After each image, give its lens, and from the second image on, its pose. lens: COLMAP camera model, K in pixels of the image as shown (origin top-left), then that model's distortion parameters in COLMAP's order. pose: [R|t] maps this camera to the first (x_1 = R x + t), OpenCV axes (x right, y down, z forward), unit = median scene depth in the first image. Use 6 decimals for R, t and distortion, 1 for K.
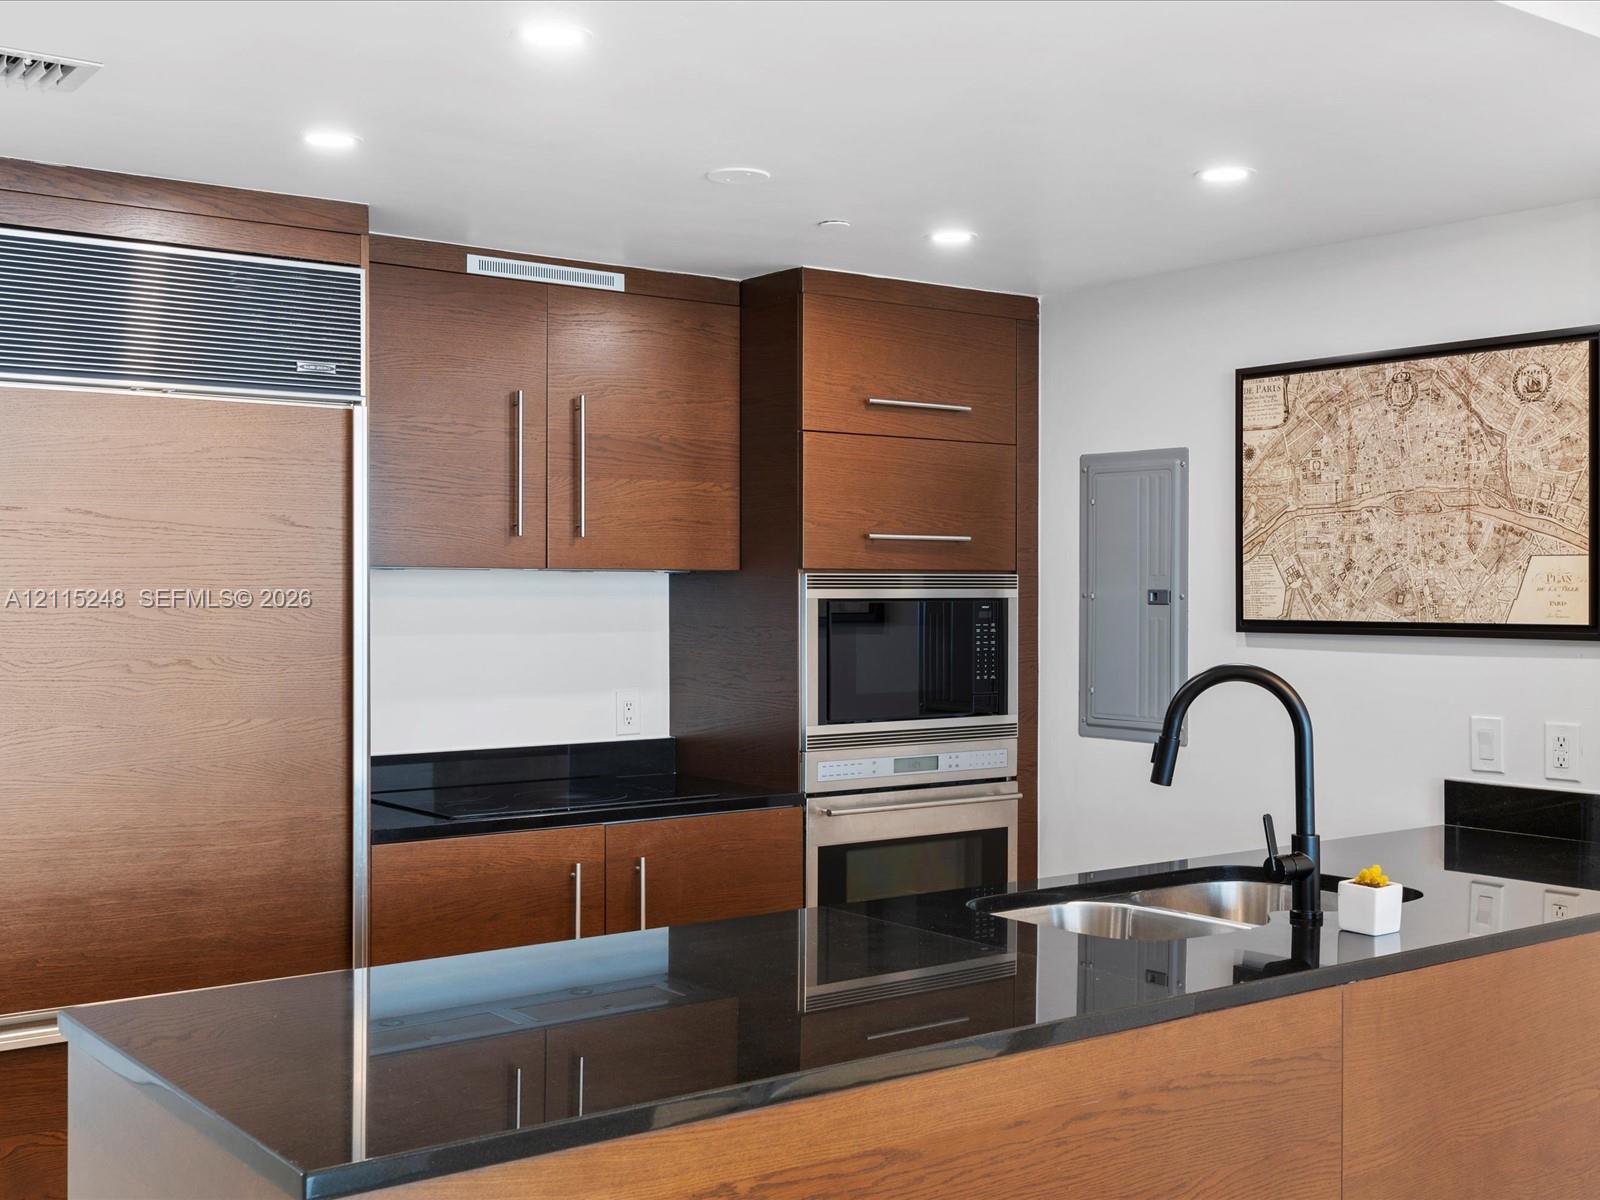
lens RADIAL K [[1868.3, 0, 792.3], [0, 1868.3, 597.6], [0, 0, 1]] dist [0.057119, 0.000000]
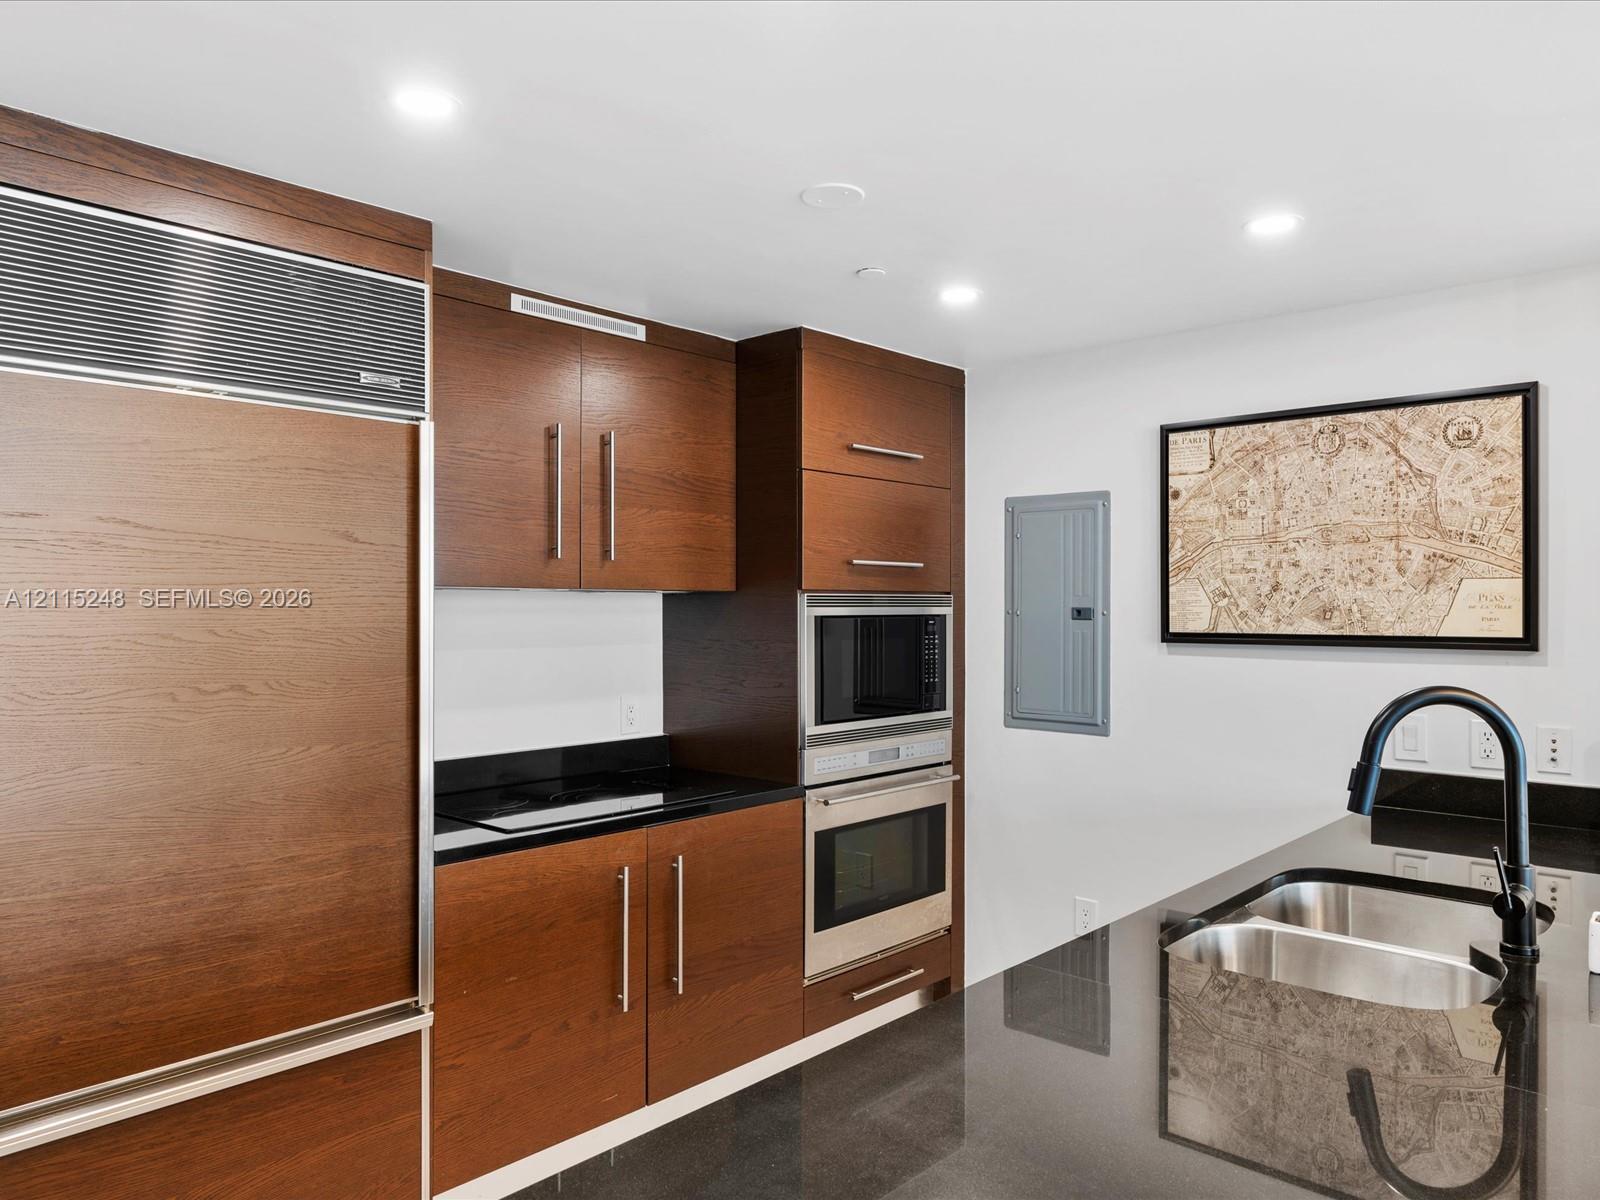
lens RADIAL K [[1128.2, 0, 800.0], [0, 1128.2, 602.7], [0, 0, 1]] dist [0.012585, 0.003304]
pose [[0.982846, -0.000298, 0.184427, -0.135039], [0.001790, 0.999967, -0.007923, -0.002099], [-0.184419, 0.008117, 0.982814, 0.351870]]
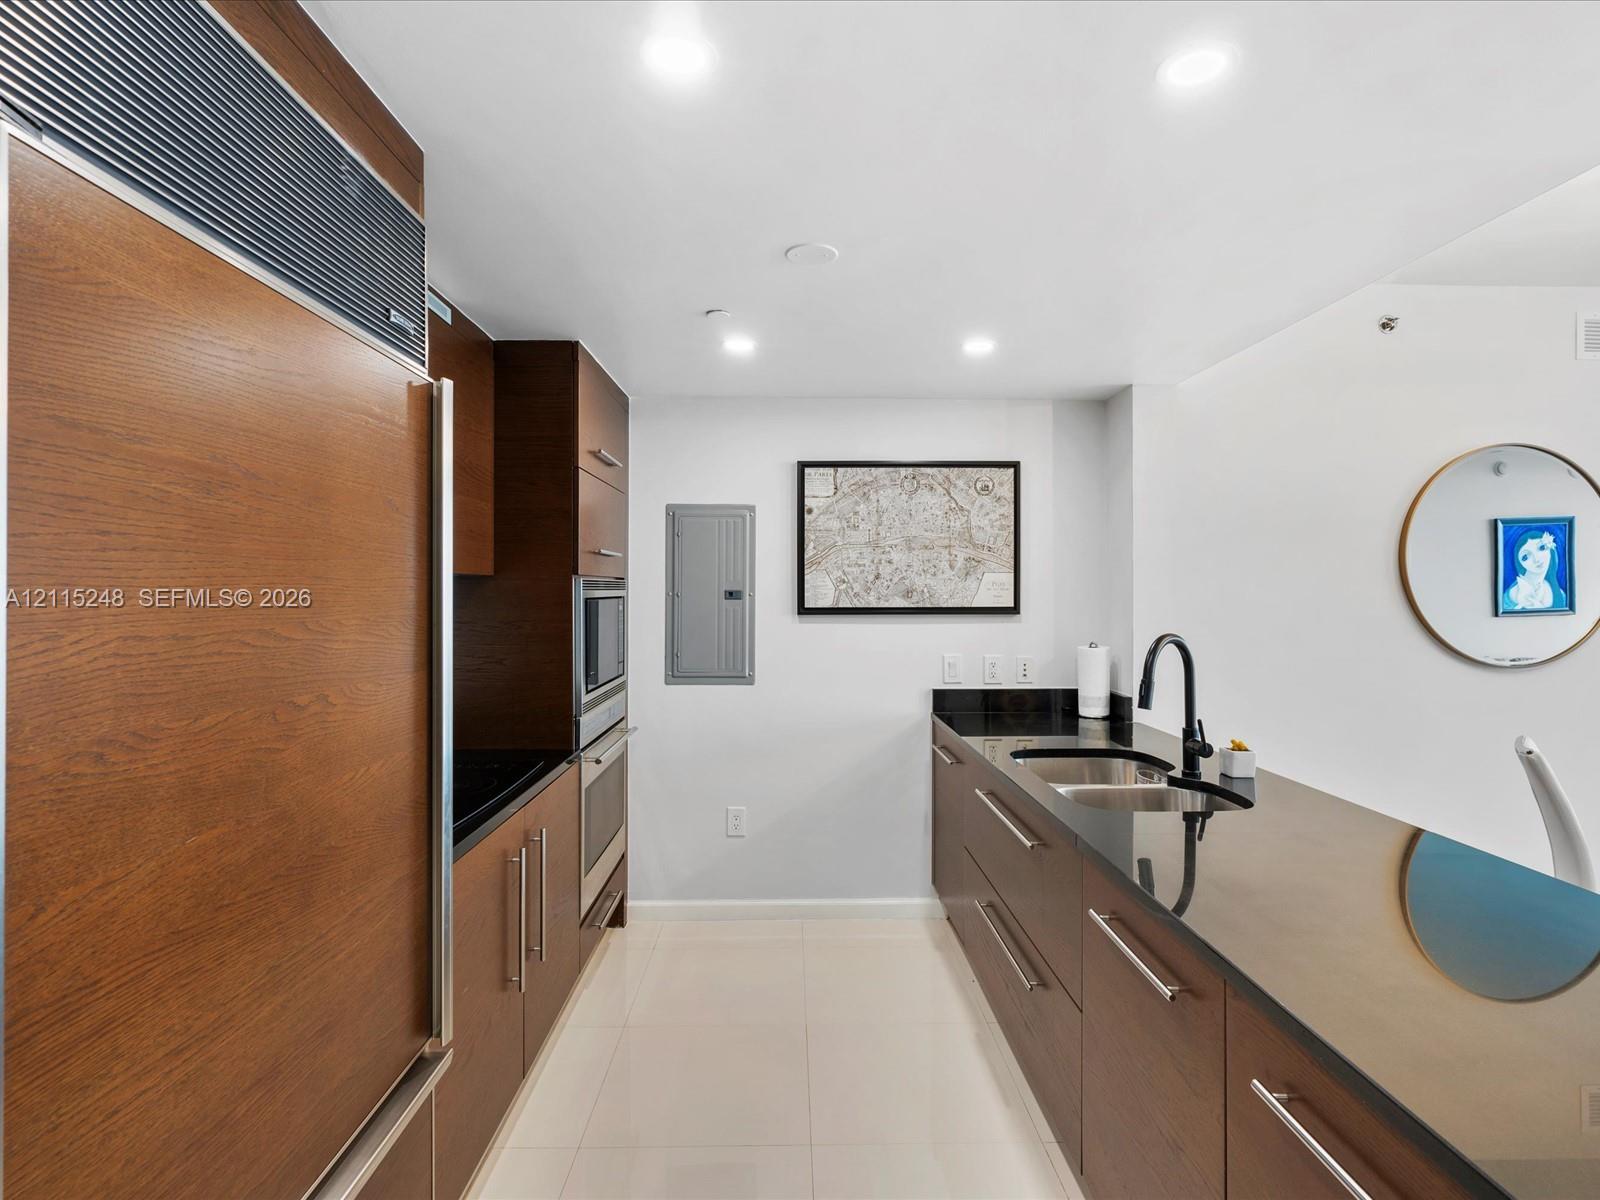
lens RADIAL K [[838.7, 0, 799.7], [0, 838.7, 583.0], [0, 0, 1]] dist [-0.011354, 0.002146]
pose [[0.589439, 0.004013, 0.807803, -0.406452], [0.006564, 0.999931, -0.009757, -0.003475], [-0.807786, 0.011054, 0.589372, 0.588529]]
